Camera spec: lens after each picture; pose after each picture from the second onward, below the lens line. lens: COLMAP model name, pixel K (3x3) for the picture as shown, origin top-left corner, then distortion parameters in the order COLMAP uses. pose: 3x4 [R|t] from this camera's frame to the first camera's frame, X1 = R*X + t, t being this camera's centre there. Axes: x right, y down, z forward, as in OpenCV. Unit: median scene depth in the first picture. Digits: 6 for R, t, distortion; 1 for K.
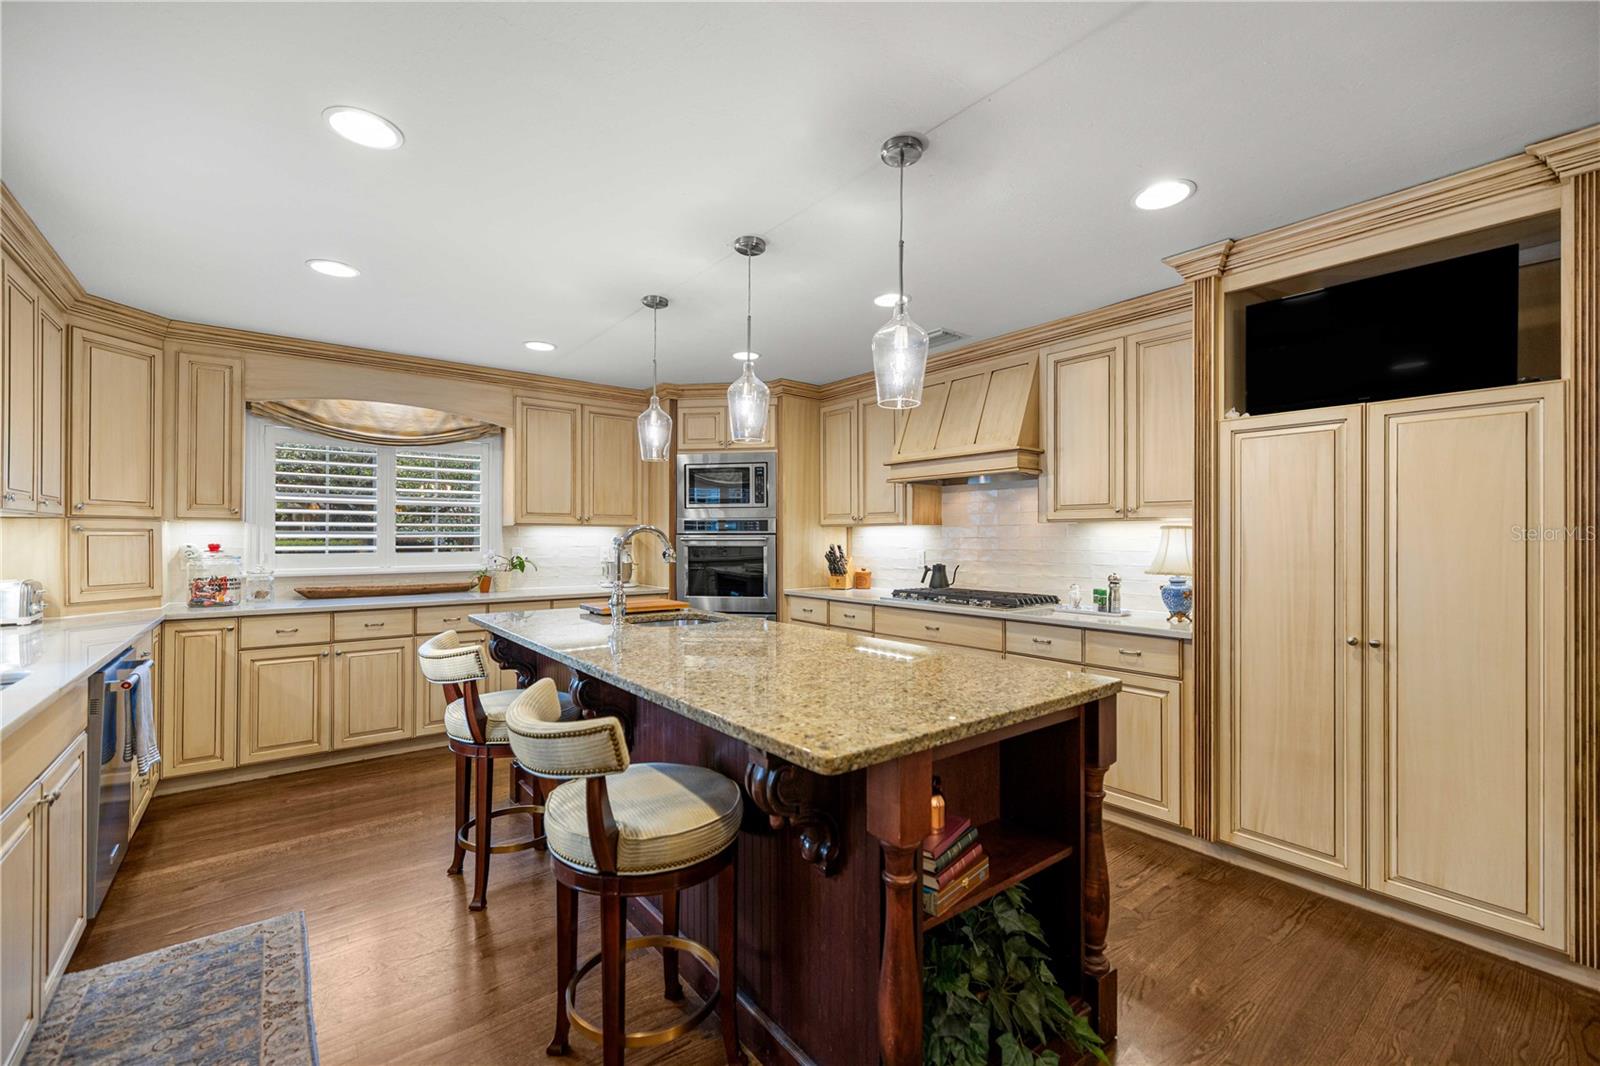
lens RADIAL K [[678.4, 0, 815.1], [0, 678.4, 530.3], [0, 0, 1]] dist [-0.000072, 0.000088]
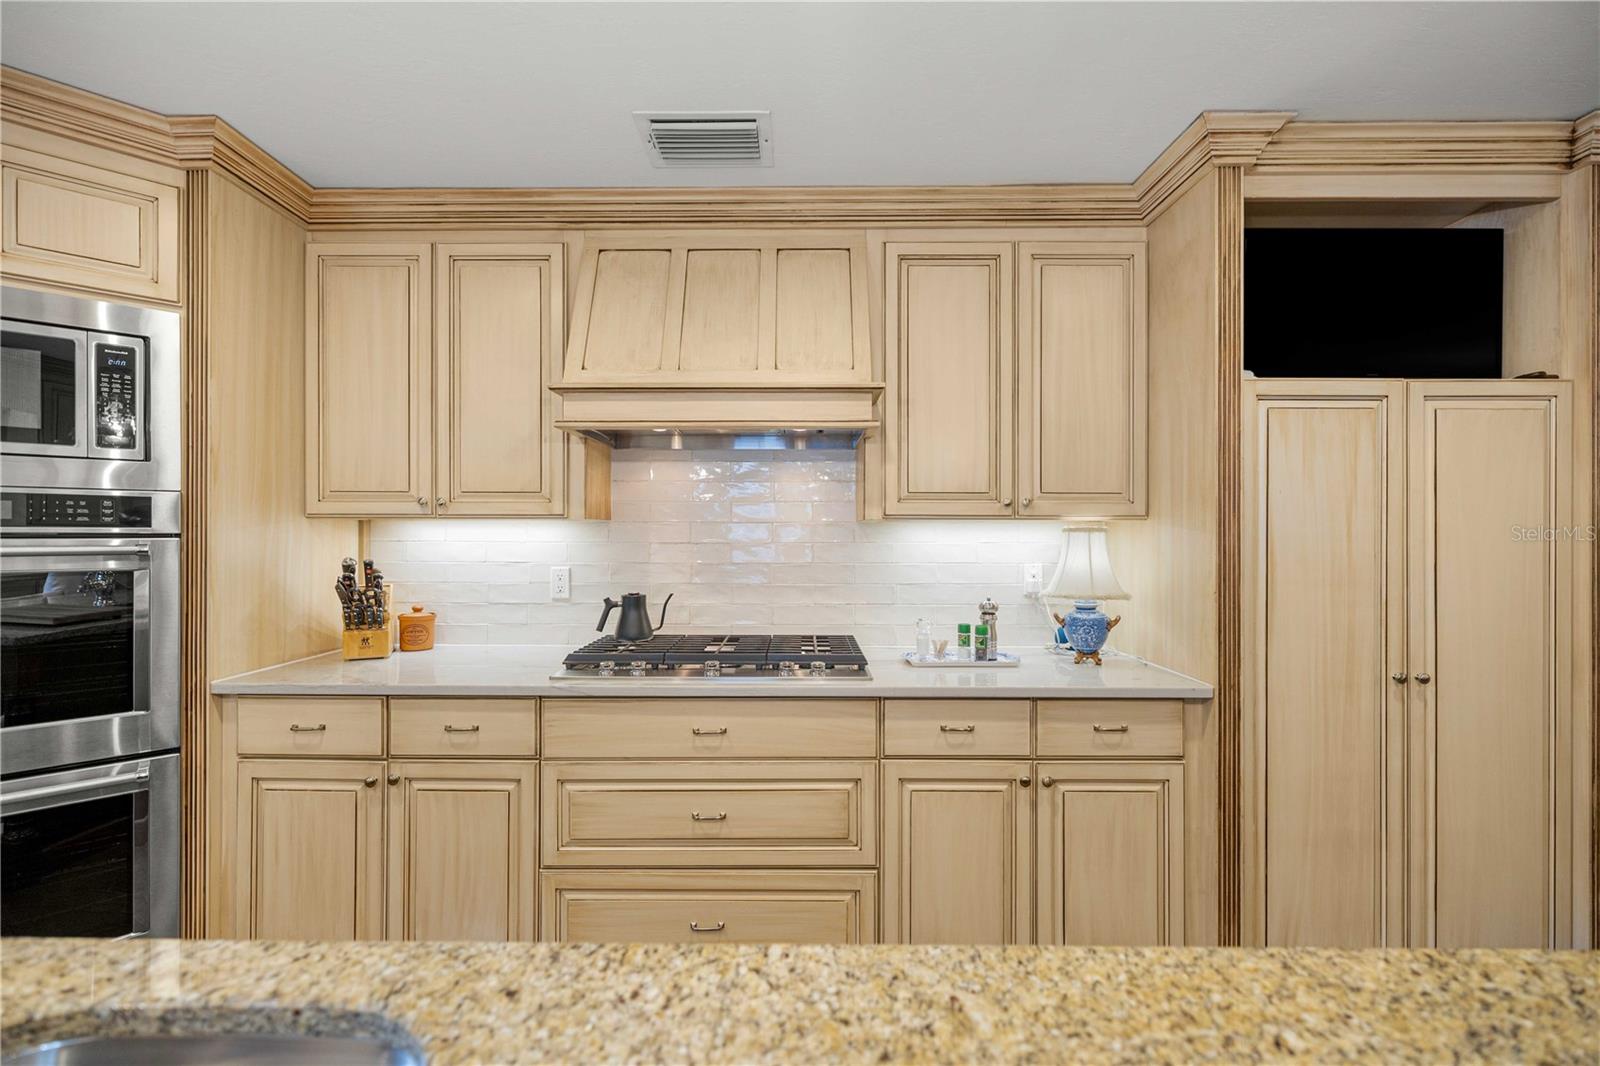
lens RADIAL K [[675.1, 0, 792.5], [0, 675.1, 528.3], [0, 0, 1]] dist [0.002431, -0.000420]
pose [[0.640474, 0.007988, 0.767938, -0.141840], [-0.009902, 0.999949, -0.002143, -0.001052], [-0.767916, -0.006231, 0.640520, 0.562666]]
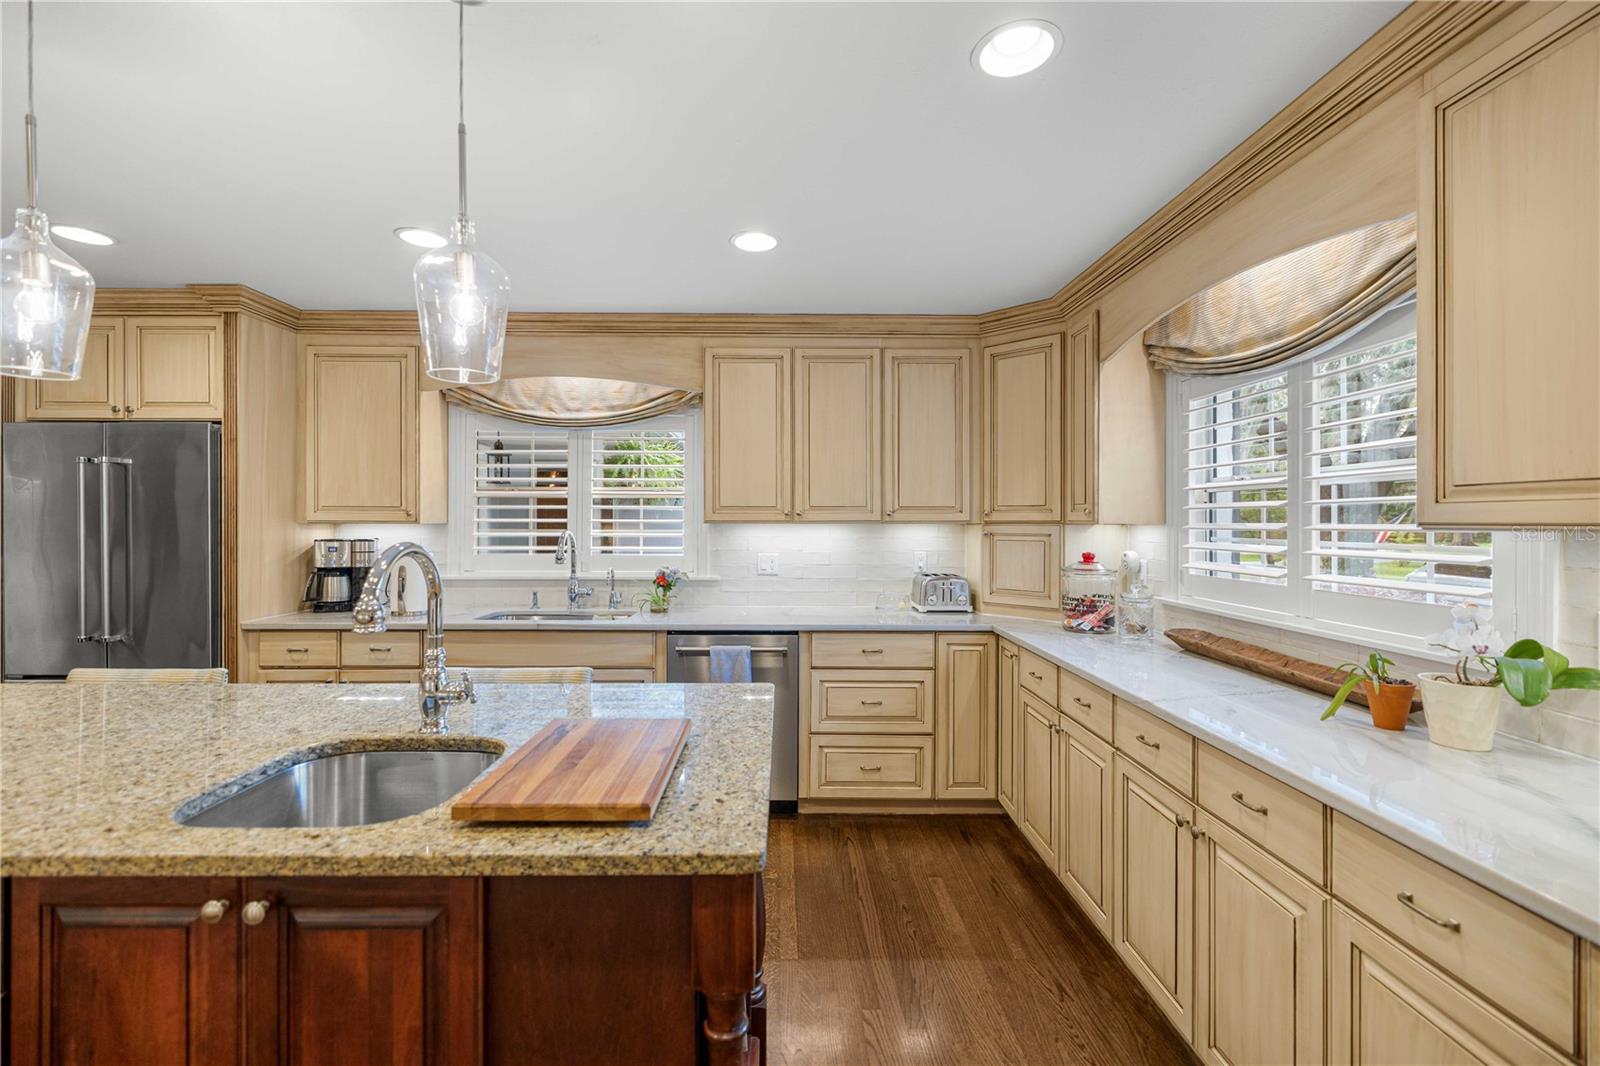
lens RADIAL K [[675.1, 0, 789.6], [0, 675.1, 518.3], [0, 0, 1]] dist [0.002431, -0.000420]
pose [[-0.611757, -0.006674, -0.791018, -0.038668], [0.007531, 0.999870, -0.014261, -0.011047], [0.791010, -0.014681, -0.611627, 1.049610]]
